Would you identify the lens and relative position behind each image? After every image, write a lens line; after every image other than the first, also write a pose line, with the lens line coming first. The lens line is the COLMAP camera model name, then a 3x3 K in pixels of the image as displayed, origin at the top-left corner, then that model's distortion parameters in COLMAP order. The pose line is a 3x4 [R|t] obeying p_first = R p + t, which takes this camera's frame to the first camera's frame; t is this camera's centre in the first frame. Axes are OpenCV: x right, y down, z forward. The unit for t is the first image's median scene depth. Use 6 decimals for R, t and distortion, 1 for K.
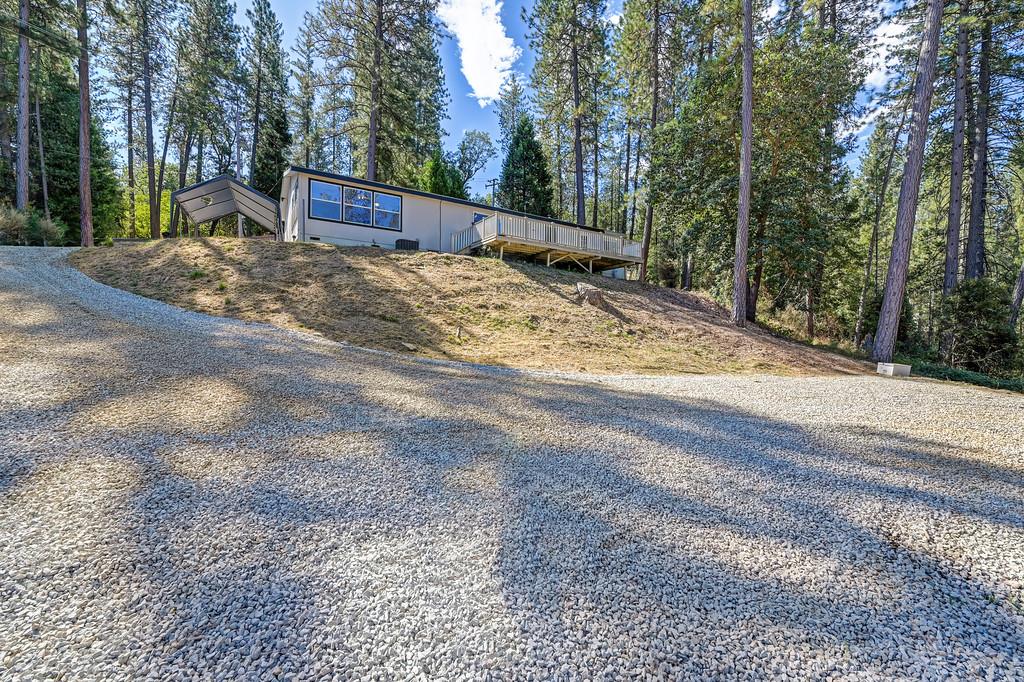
lens RADIAL K [[405.8, 0, 511.6], [0, 405.8, 338.2], [0, 0, 1]] dist [0.000007, -0.000055]
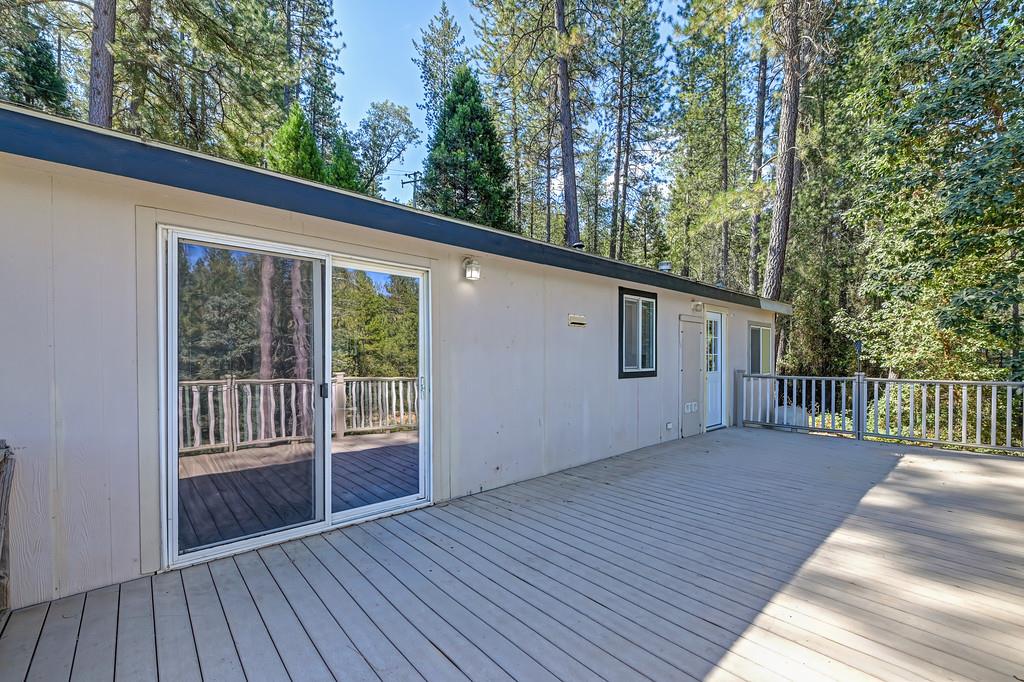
lens RADIAL K [[424.8, 0, 510.5], [0, 424.8, 361.3], [0, 0, 1]] dist [-0.000554, -0.000055]
pose [[0.987182, -0.010309, 0.159266, -0.005336], [0.009729, 0.999943, 0.004426, -0.109101], [-0.159302, -0.002820, 0.987226, 0.355800]]
